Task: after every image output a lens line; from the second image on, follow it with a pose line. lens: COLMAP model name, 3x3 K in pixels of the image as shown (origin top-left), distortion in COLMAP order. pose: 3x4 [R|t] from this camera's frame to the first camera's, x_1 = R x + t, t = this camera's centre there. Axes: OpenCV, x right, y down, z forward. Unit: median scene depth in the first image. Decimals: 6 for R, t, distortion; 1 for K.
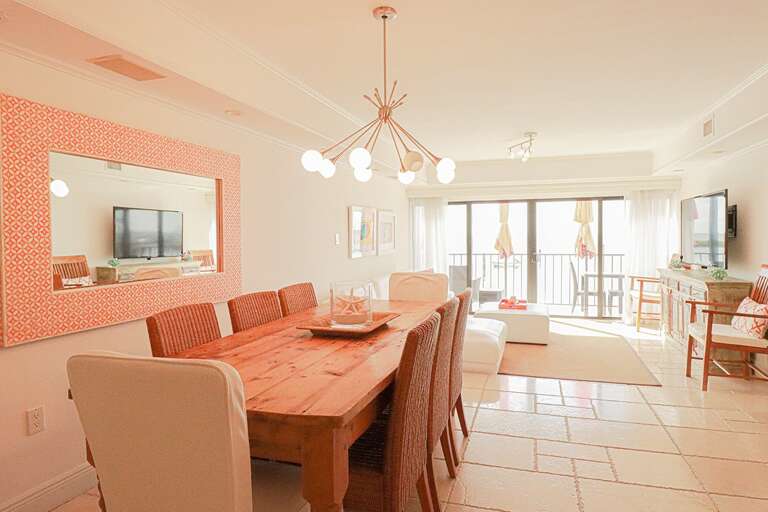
lens RADIAL K [[458.0, 0, 384.0], [0, 458.0, 256.0], [0, 0, 1]] dist [-0.003132, -0.000649]
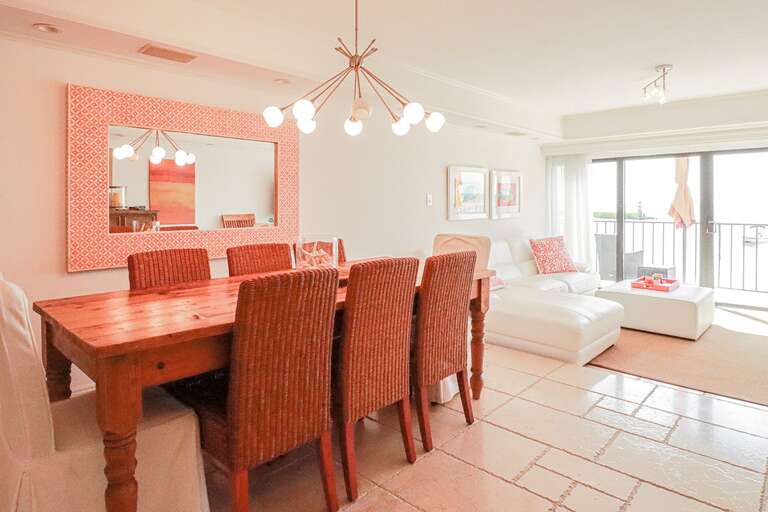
lens RADIAL K [[458.9, 0, 383.5], [0, 458.9, 213.4], [0, 0, 1]] dist [0.000134, 0.000587]
pose [[0.890837, 0.016053, -0.454040, 0.292304], [-0.026571, 0.999506, -0.016795, 0.011996], [0.453546, 0.027025, 0.890823, 0.102082]]
